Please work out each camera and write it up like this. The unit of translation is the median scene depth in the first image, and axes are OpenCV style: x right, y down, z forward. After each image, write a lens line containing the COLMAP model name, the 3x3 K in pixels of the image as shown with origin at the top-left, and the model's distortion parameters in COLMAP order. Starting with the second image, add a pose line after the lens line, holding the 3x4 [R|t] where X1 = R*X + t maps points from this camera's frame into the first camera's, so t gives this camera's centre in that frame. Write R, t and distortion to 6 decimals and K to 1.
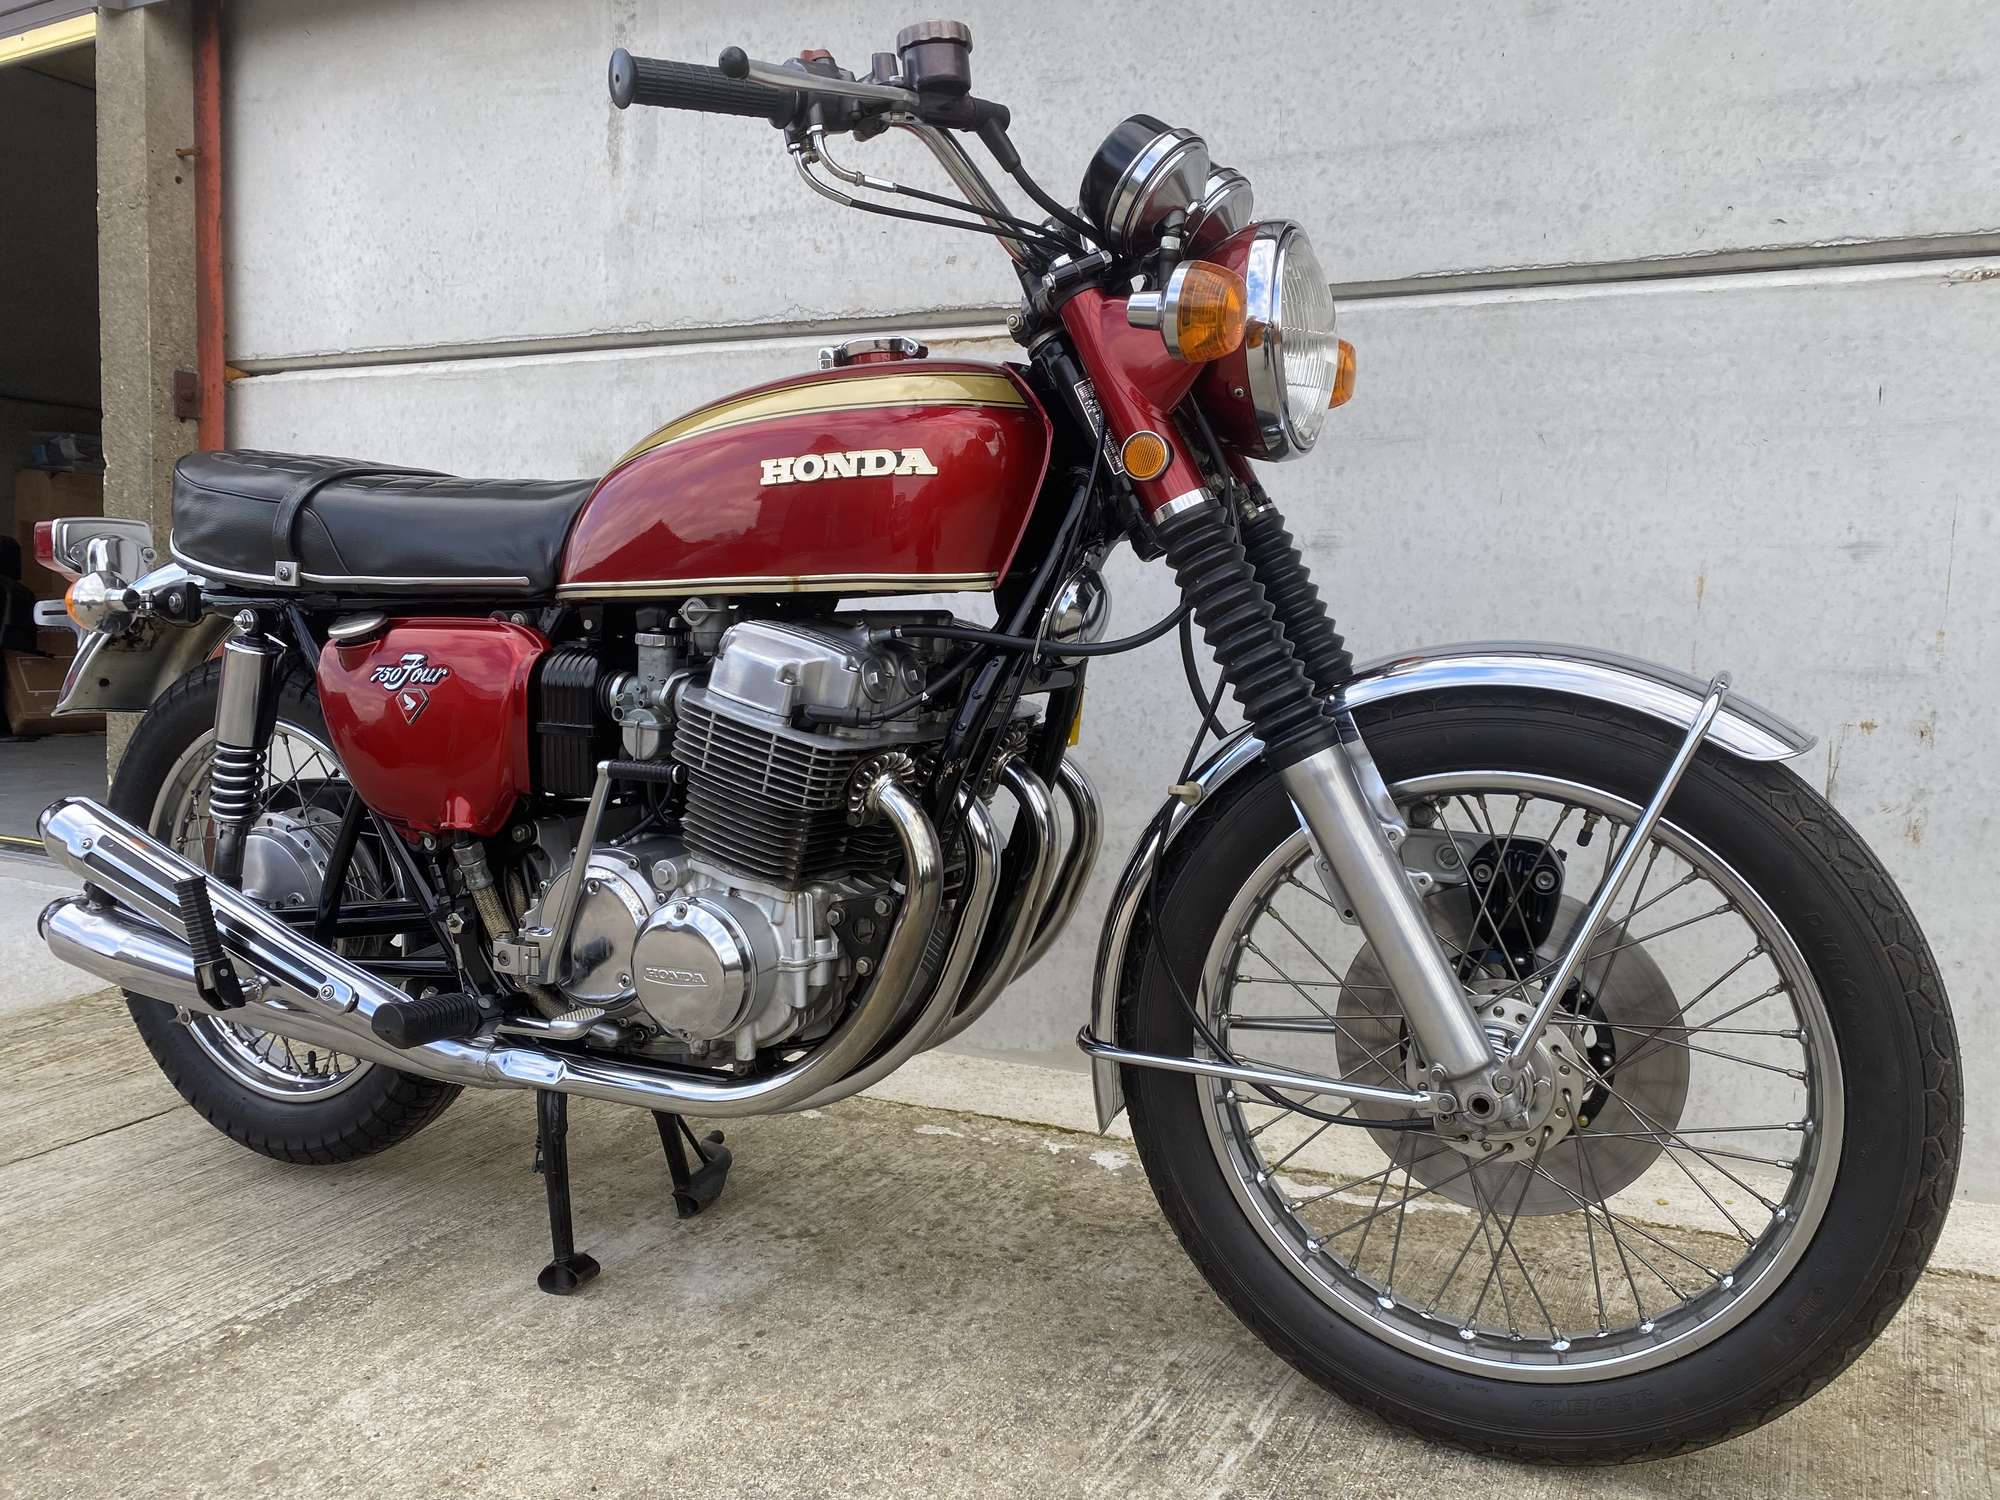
lens RADIAL K [[1544.0, 0, 1002.0], [0, 1544.0, 743.1], [0, 0, 1]] dist [0.005267, -0.000158]
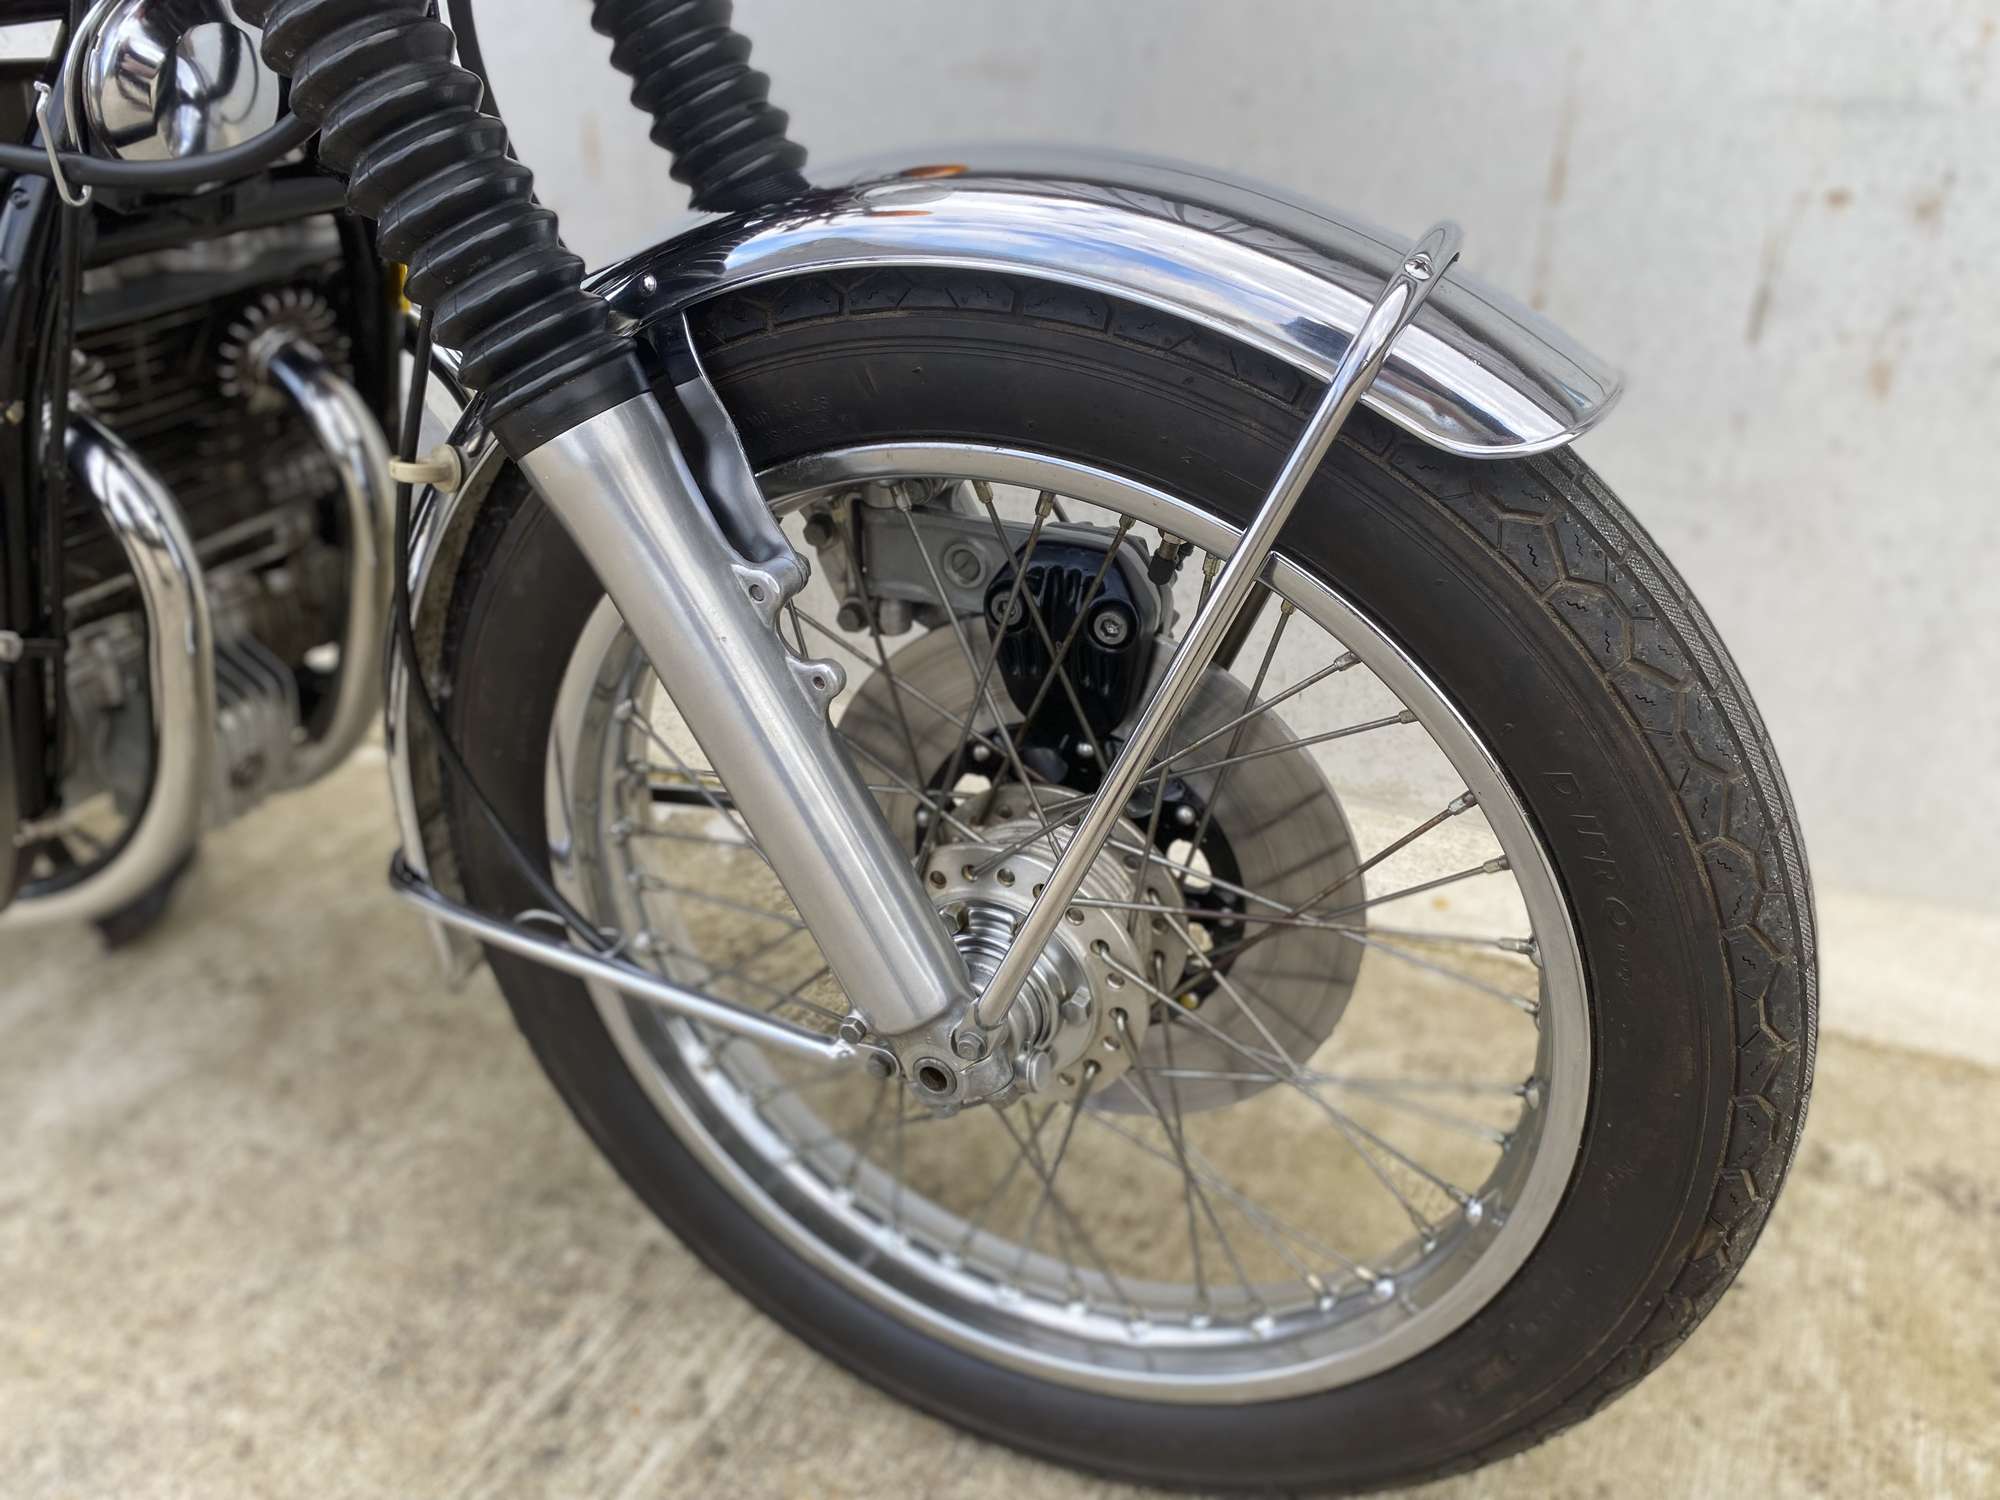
lens RADIAL K [[1544.0, 0, 1008.6], [0, 1544.0, 730.4], [0, 0, 1]] dist [0.005267, -0.000158]
pose [[0.999448, -0.033202, 0.000624, 0.315009], [0.030540, 0.926354, 0.375415, -0.075662], [-0.013042, -0.375189, 0.926857, 0.503417]]
